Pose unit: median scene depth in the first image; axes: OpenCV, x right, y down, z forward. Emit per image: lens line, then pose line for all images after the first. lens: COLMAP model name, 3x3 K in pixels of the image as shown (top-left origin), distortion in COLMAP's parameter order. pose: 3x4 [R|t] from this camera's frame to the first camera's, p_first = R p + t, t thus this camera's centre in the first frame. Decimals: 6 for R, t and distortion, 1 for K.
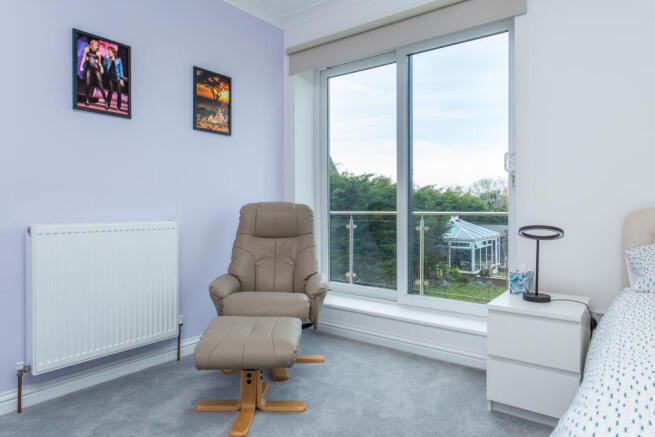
lens RADIAL K [[419.9, 0, 328.0], [0, 419.9, 215.7], [0, 0, 1]] dist [0.006319, -0.000069]
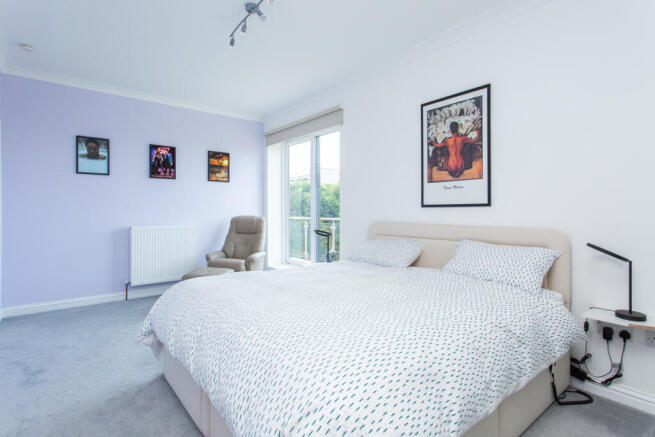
lens RADIAL K [[338.4, 0, 327.4], [0, 338.4, 217.0], [0, 0, 1]] dist [-0.001884, -0.000014]
pose [[0.971284, 0.007732, -0.237798, 0.656012], [-0.006901, 0.999967, 0.004328, -0.037716], [0.237823, -0.002563, 0.971305, -0.490820]]
